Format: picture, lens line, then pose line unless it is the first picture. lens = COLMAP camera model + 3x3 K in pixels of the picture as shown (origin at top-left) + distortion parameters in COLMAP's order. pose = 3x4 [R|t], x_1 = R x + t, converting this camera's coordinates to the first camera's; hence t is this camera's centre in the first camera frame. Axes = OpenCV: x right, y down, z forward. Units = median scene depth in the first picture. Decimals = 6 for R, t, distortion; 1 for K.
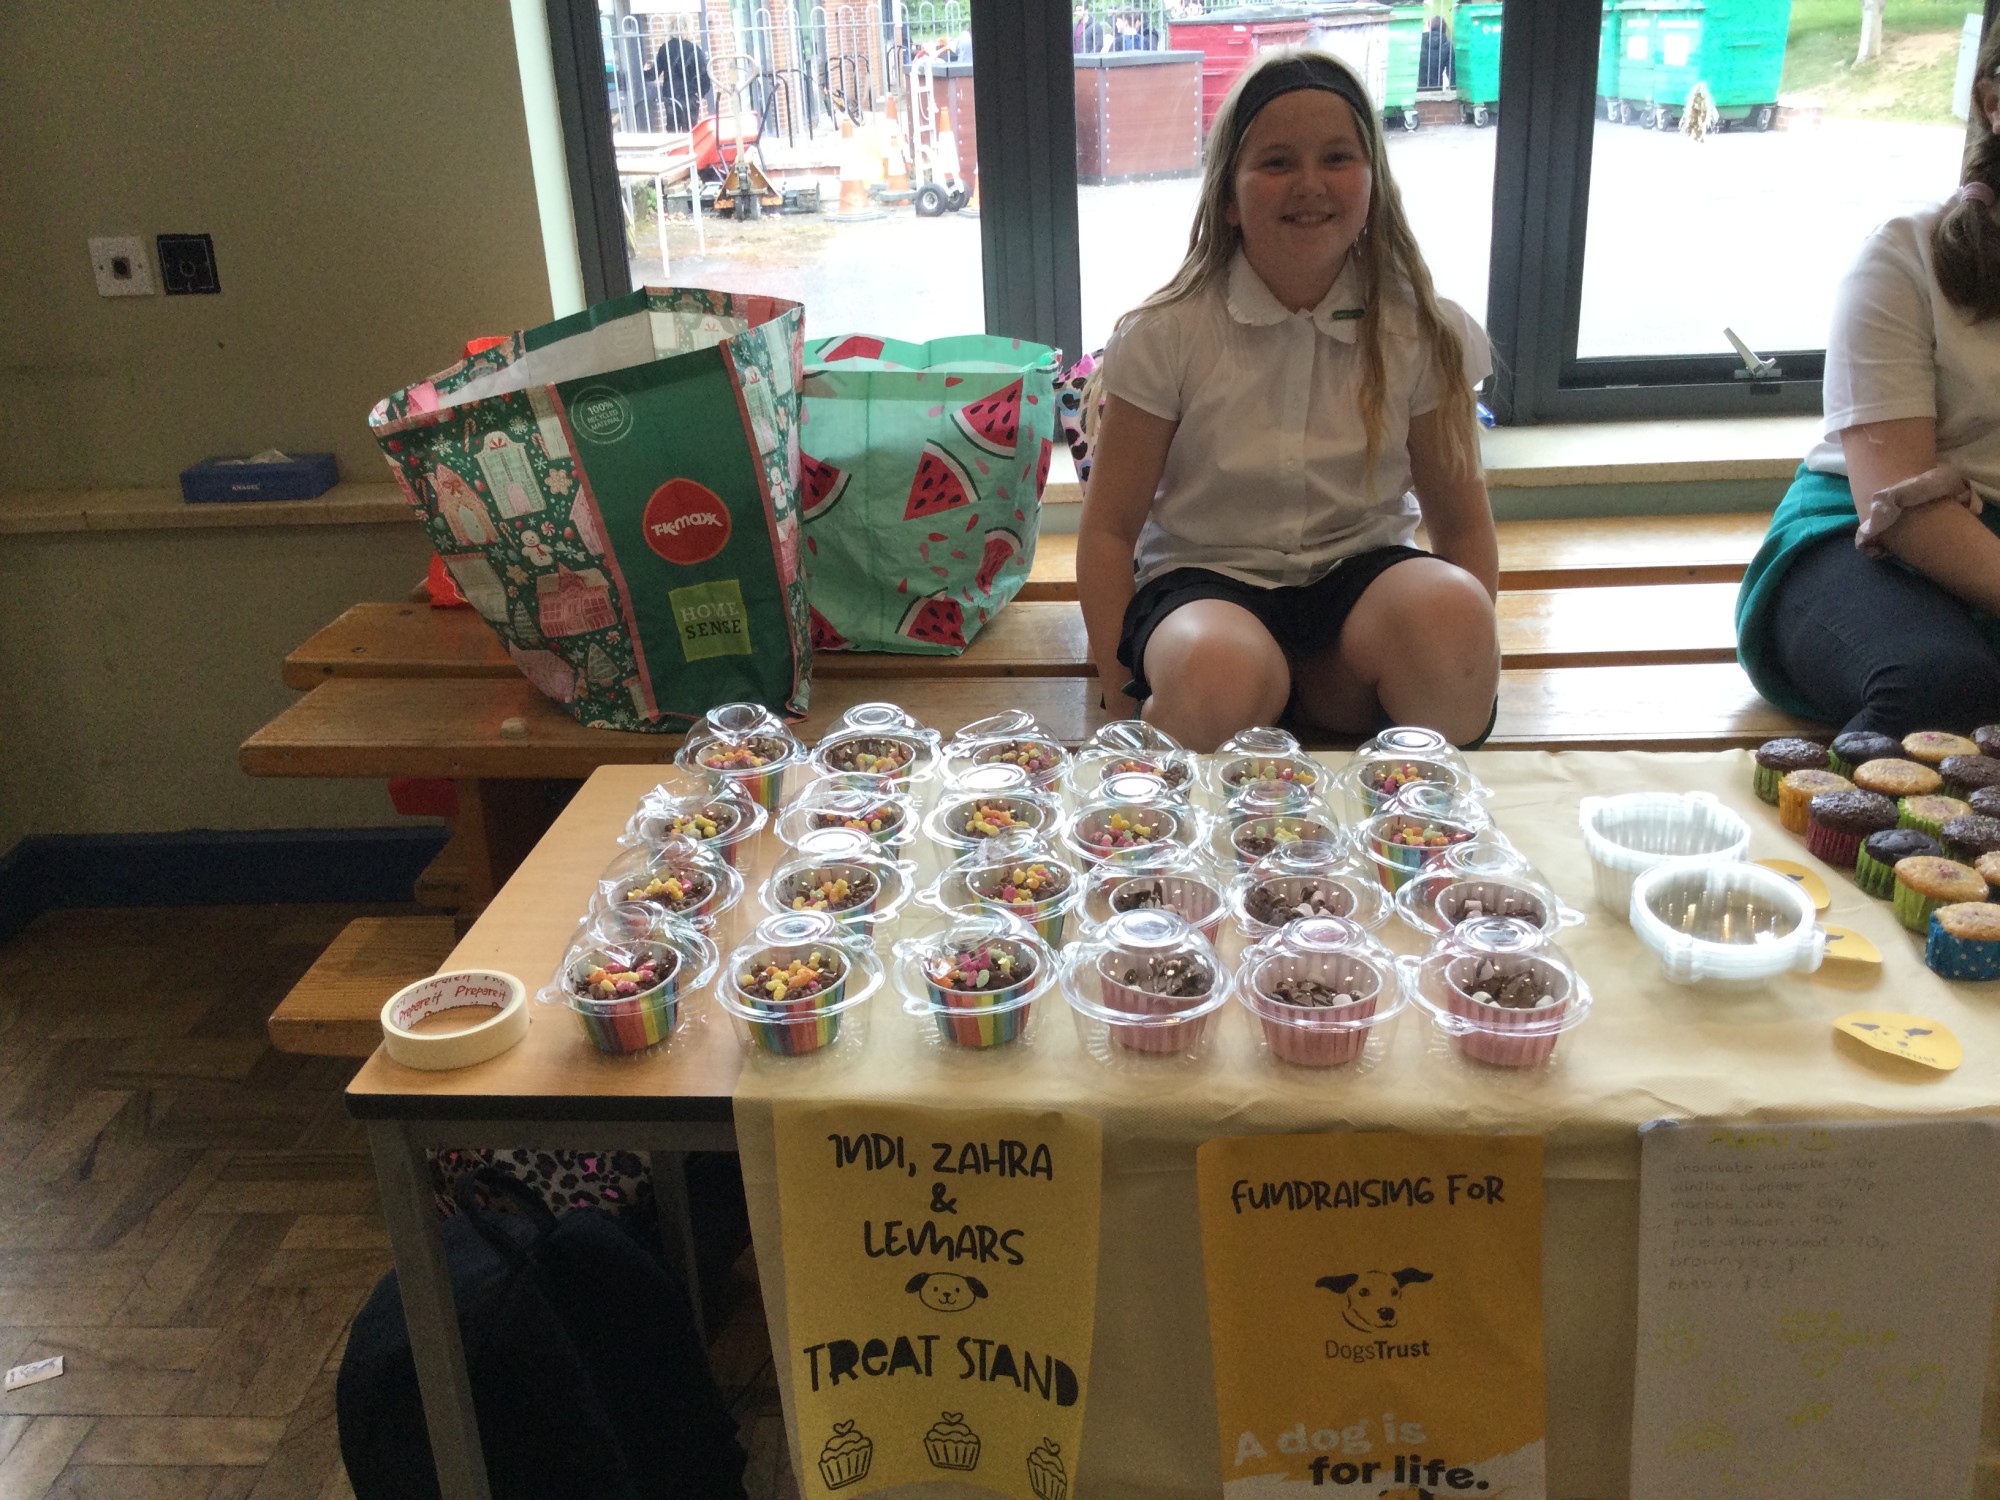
lens RADIAL K [[1835.4, 0, 998.8], [0, 1835.4, 749.3], [0, 0, 1]] dist [0.022774, 0.000000]
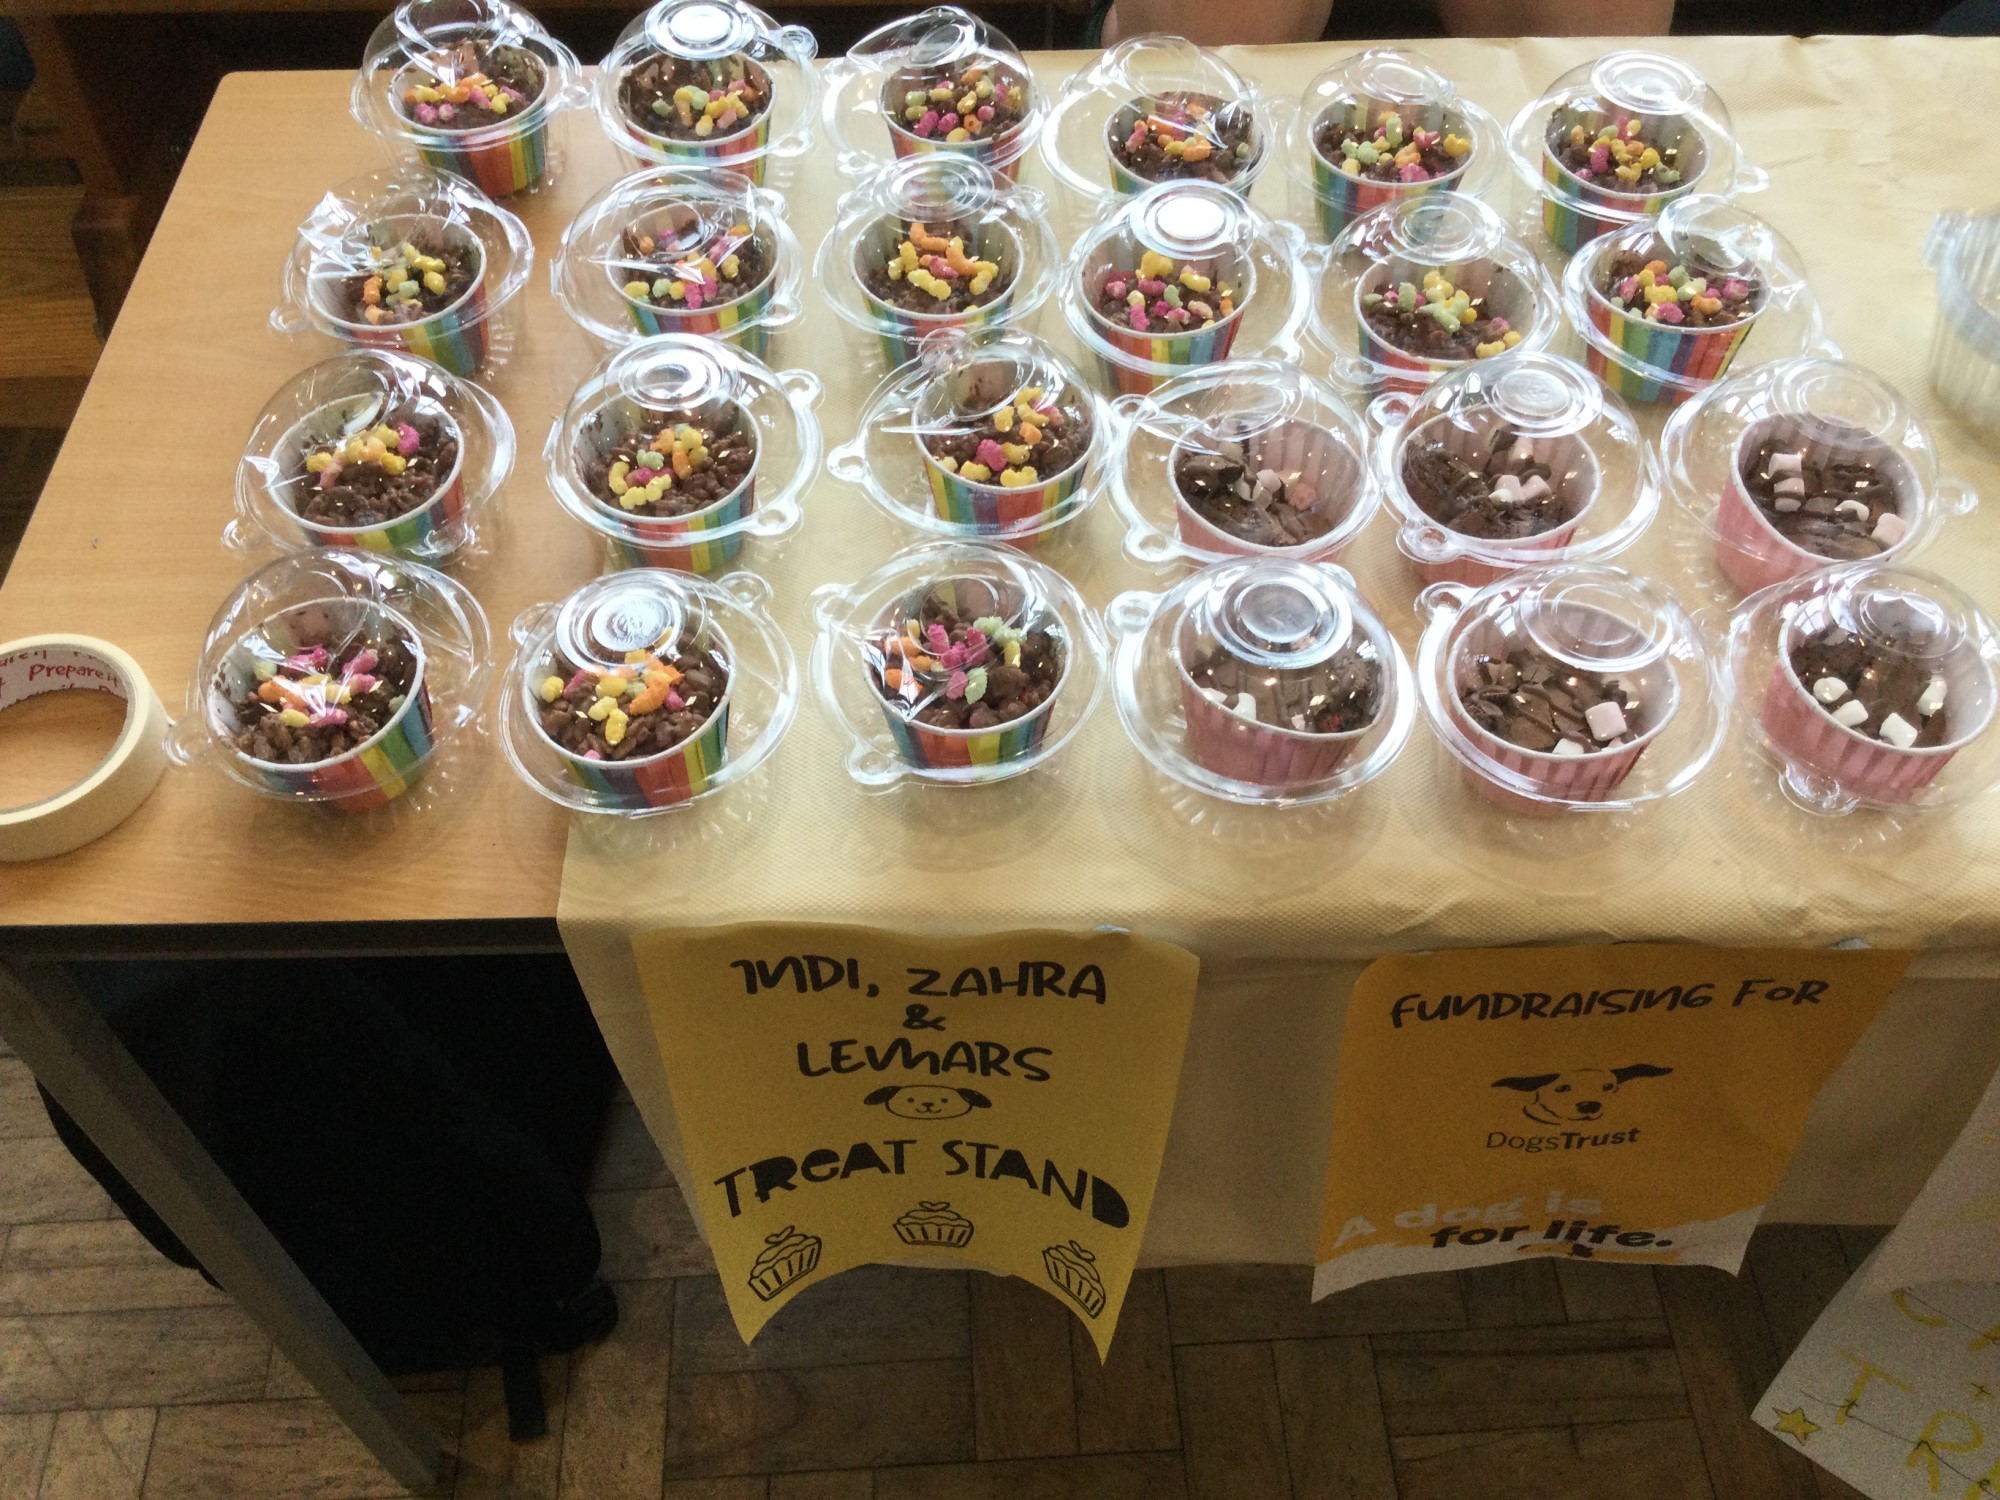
lens RADIAL K [[1835.4, 0, 1005.8], [0, 1835.4, 750.5], [0, 0, 1]] dist [0.022774, 0.000000]
pose [[0.993501, -0.065588, 0.093025, -0.053710], [0.009307, 0.861361, 0.507908, -0.146125], [-0.113441, -0.503741, 0.856374, 0.503835]]
